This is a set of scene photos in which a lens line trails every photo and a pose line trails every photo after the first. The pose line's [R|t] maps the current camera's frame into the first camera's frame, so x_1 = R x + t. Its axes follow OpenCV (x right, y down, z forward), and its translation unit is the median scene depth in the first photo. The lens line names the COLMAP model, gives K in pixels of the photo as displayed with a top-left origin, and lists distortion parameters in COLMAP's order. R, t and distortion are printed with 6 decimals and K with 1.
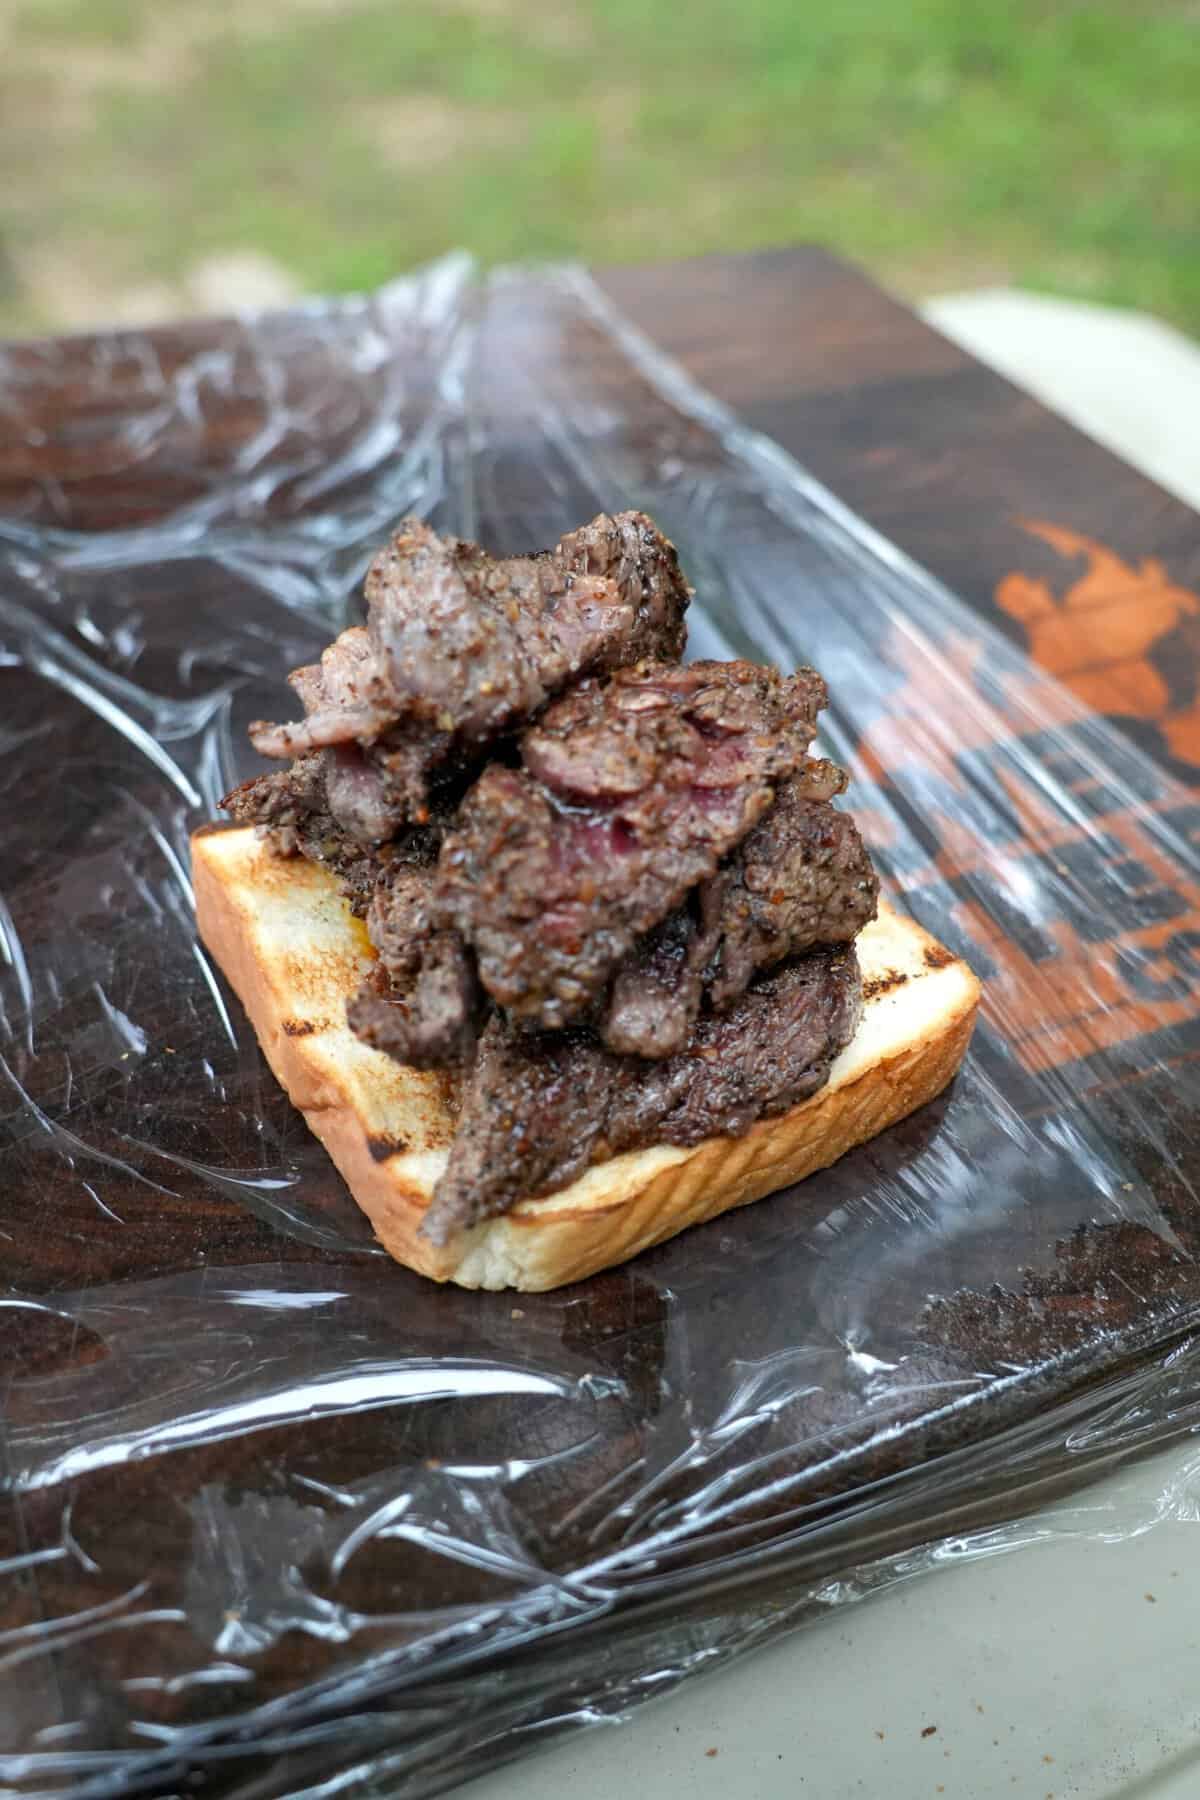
lens RADIAL K [[1558.1, 0, 600.0], [0, 1558.1, 900.0], [0, 0, 1]] dist [-0.009443, 0.002562]
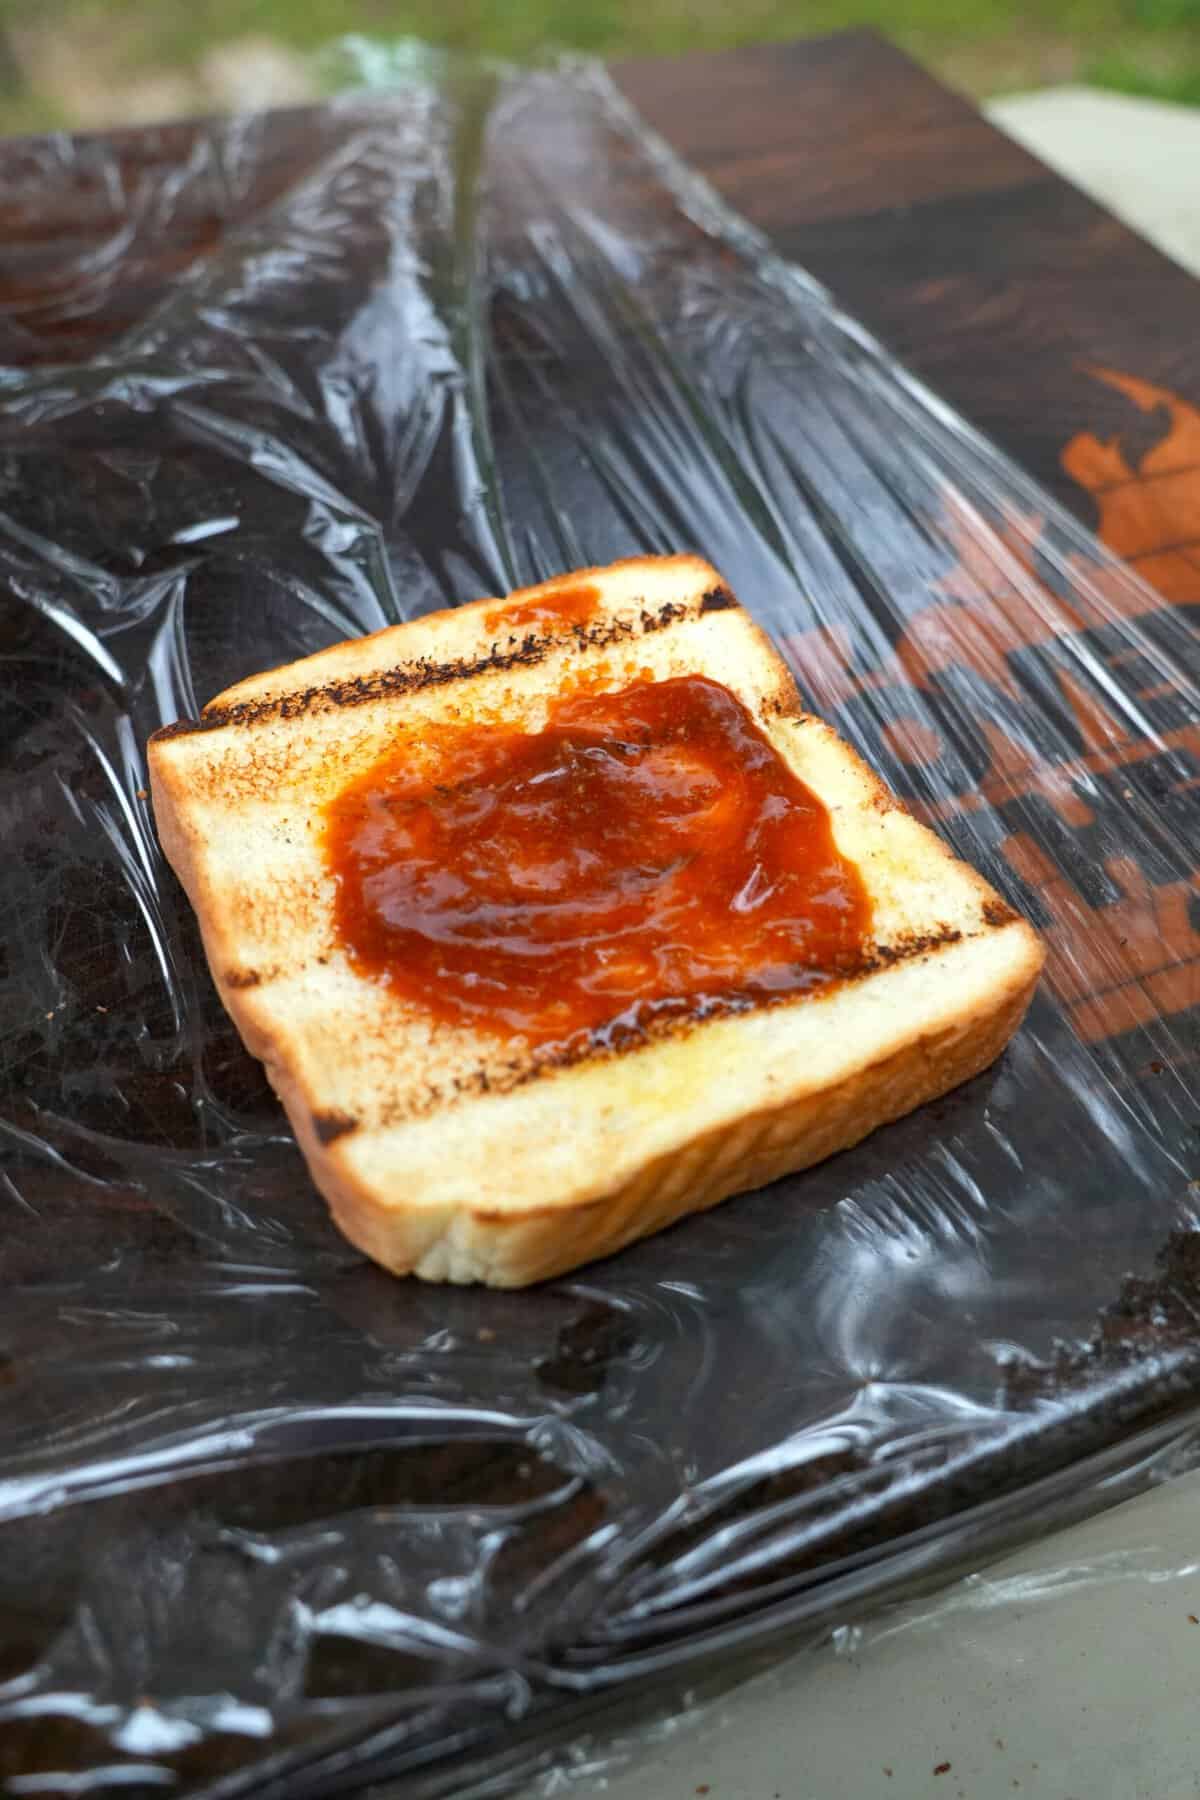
lens RADIAL K [[1517.5, 0, 600.0], [0, 1517.5, 900.0], [0, 0, 1]] dist [0.008483, 0.001852]
pose [[0.999673, 0.011714, -0.022750, 0.020540], [-0.008899, 0.992718, 0.120135, -0.058992], [0.023992, -0.119893, 0.992497, 0.136689]]
